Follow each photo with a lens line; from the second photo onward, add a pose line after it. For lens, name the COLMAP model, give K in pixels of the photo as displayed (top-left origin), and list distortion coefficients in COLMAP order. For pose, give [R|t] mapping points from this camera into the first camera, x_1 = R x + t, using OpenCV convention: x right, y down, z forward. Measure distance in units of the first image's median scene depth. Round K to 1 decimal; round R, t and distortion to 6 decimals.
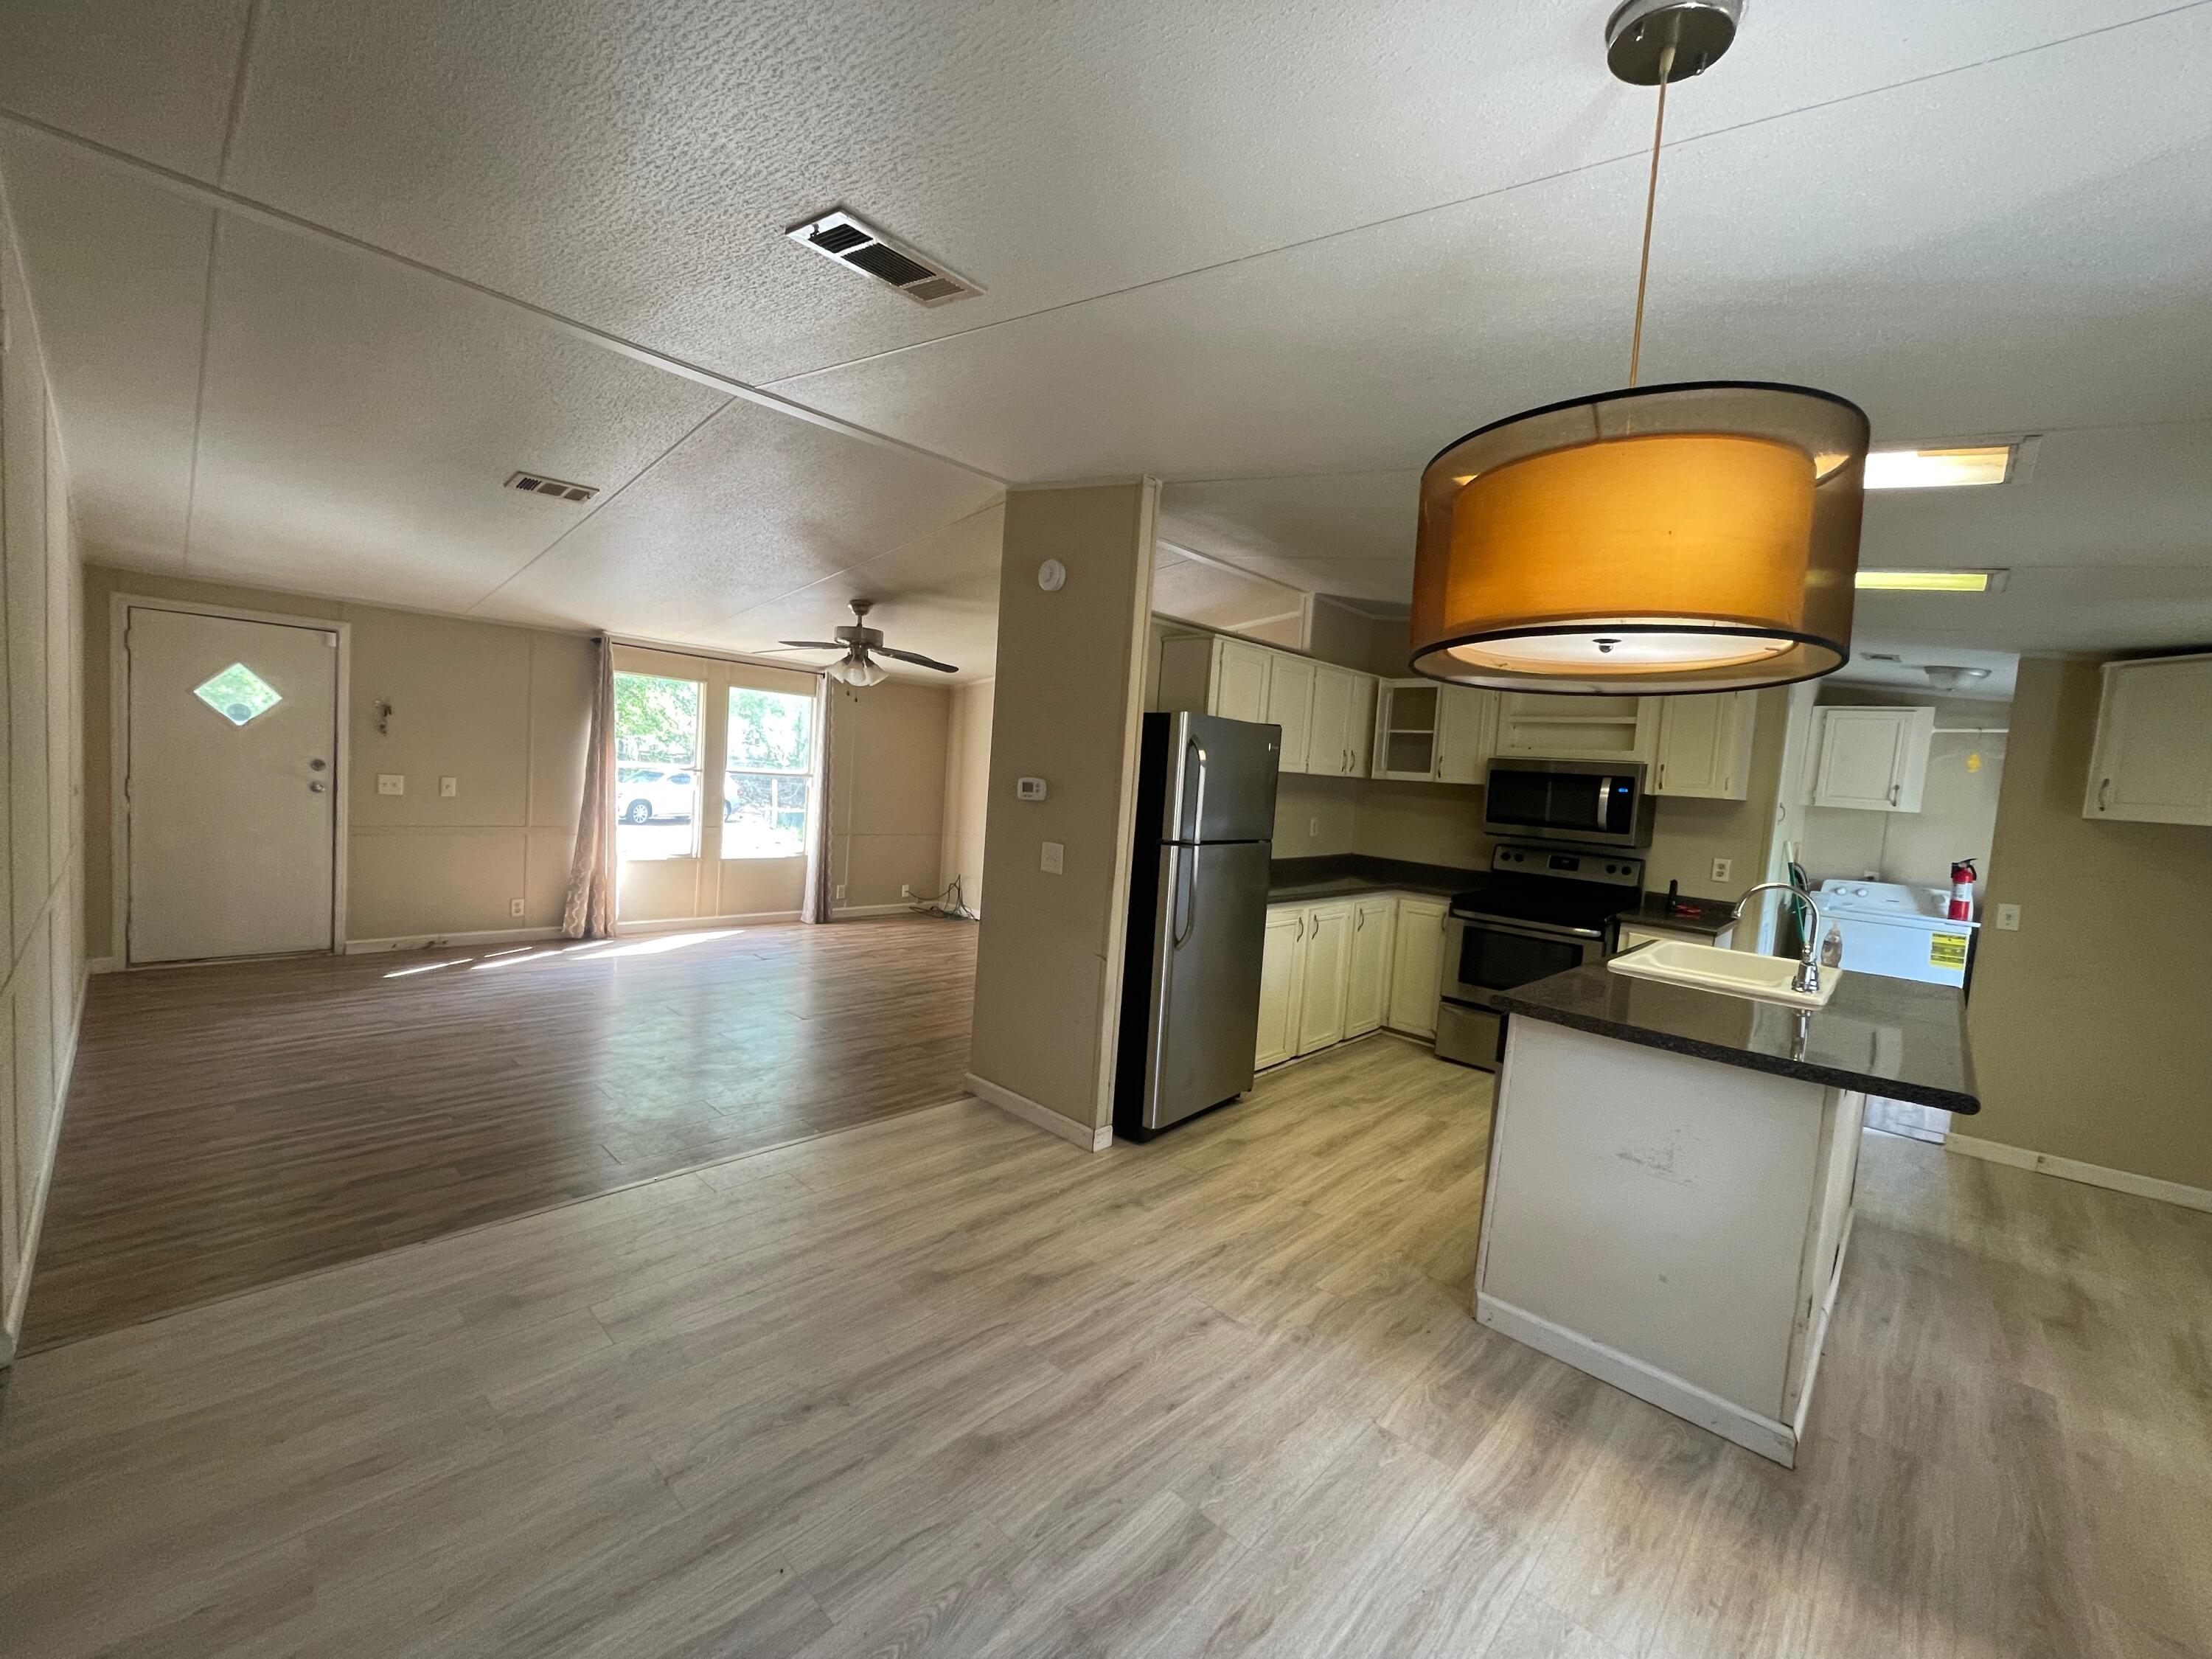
lens RADIAL K [[891.9, 0, 1094.3], [0, 891.9, 831.2], [0, 0, 1]] dist [-0.002831, 0.000772]
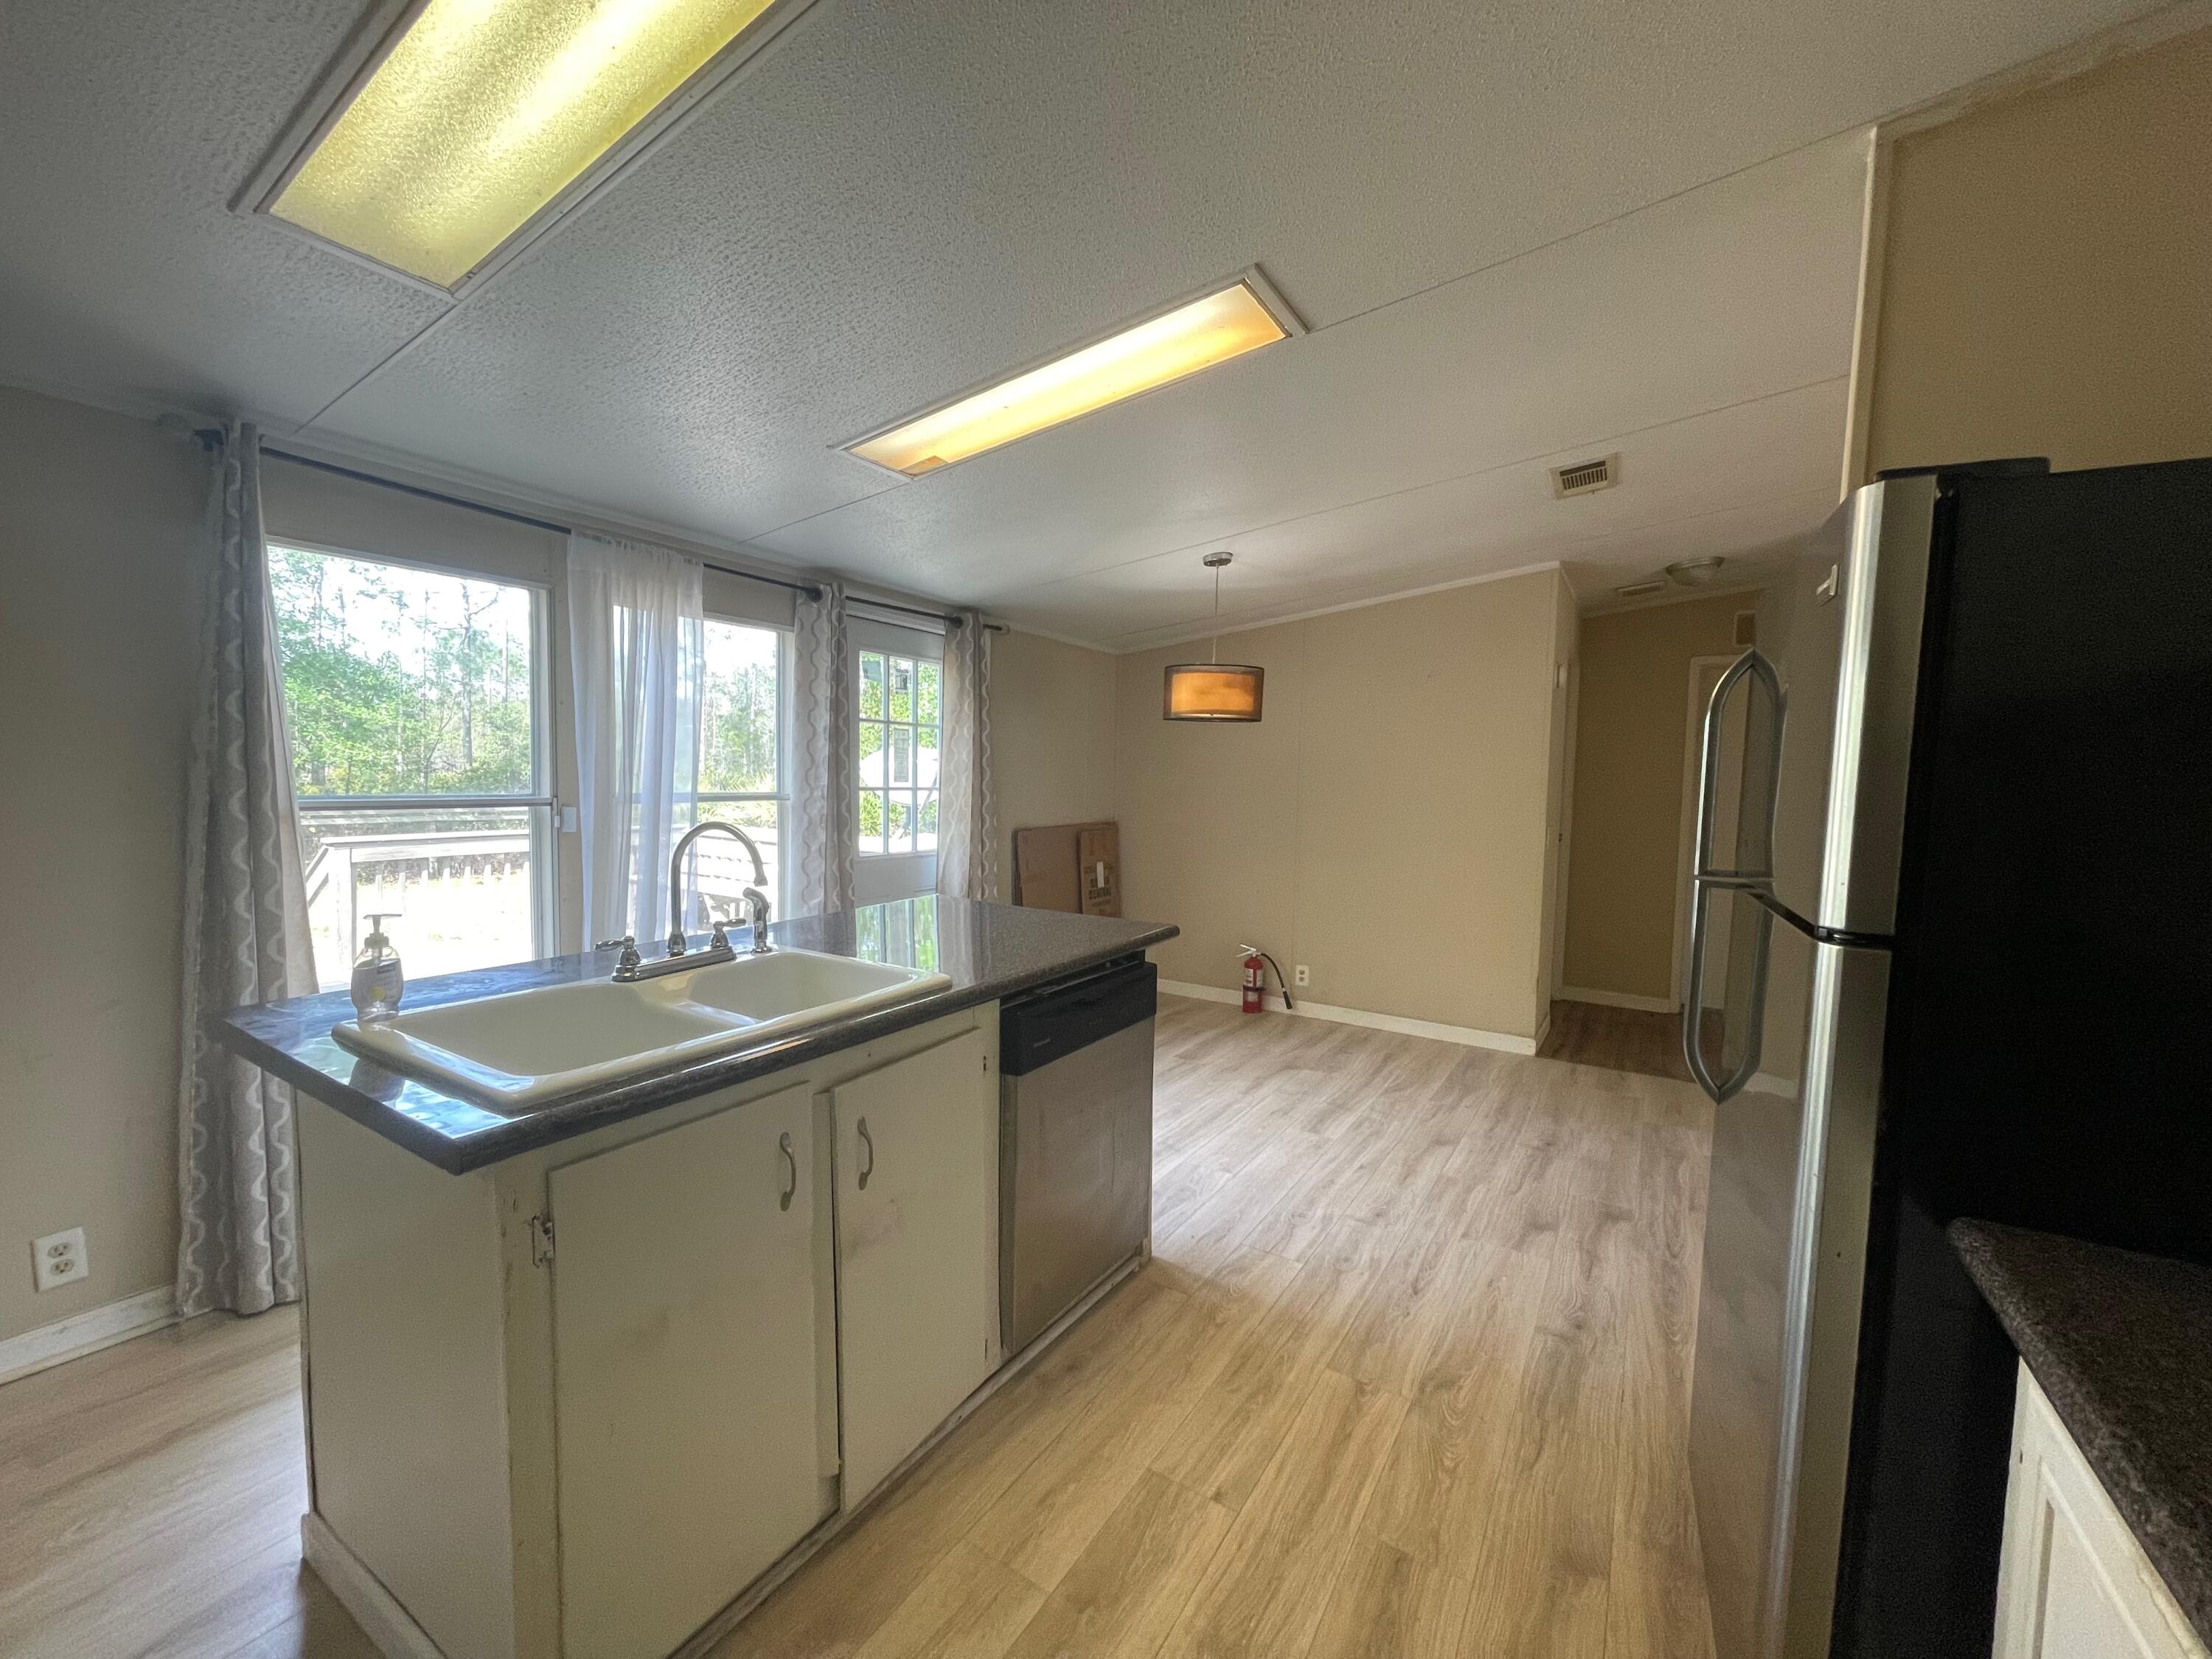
lens RADIAL K [[900.1, 0, 1108.5], [0, 900.1, 836.2], [0, 0, 1]] dist [-0.001114, 0.000226]
pose [[-0.973171, -0.079746, -0.215821, 0.390749], [-0.107238, 0.987108, 0.118820, -0.021895], [0.203563, 0.138777, -0.969177, 1.026053]]
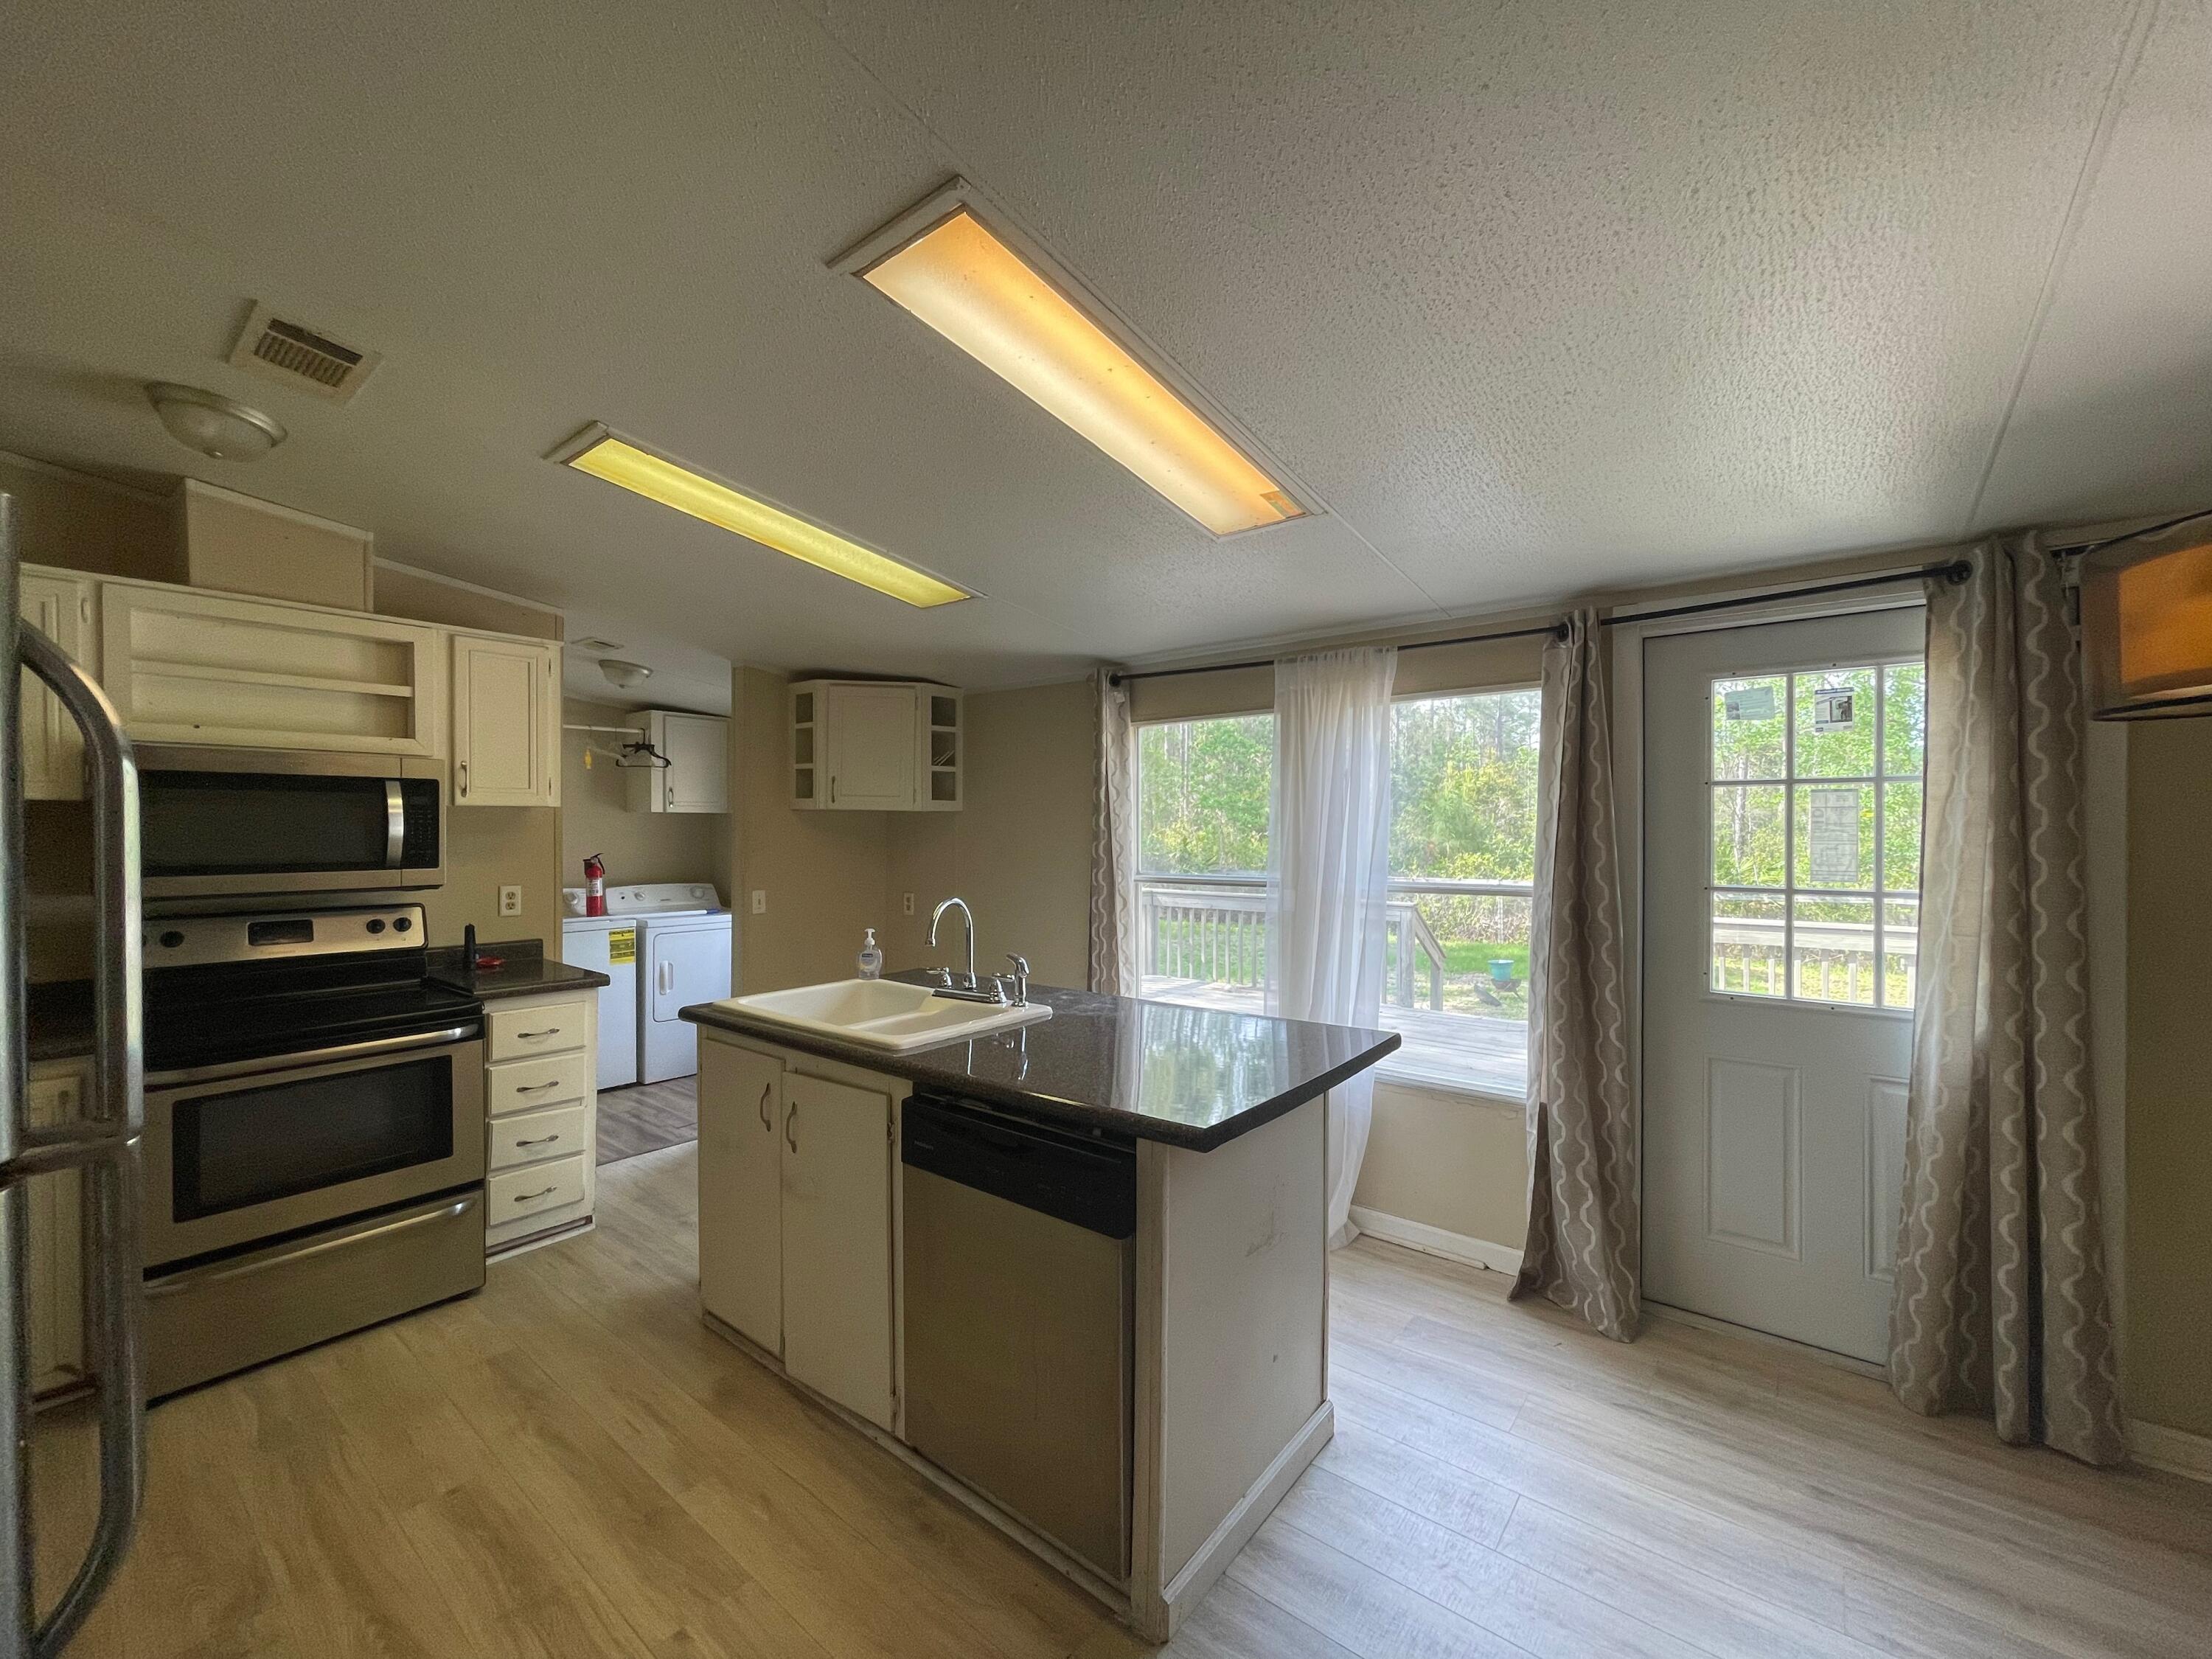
lens RADIAL K [[891.9, 0, 1094.3], [0, 891.9, 831.2], [0, 0, 1]] dist [-0.002831, 0.000772]
pose [[-0.086628, -0.073966, 0.993491, -0.084535], [0.063429, 0.994807, 0.079595, -0.043777], [-0.994219, 0.069912, -0.081486, 0.565973]]
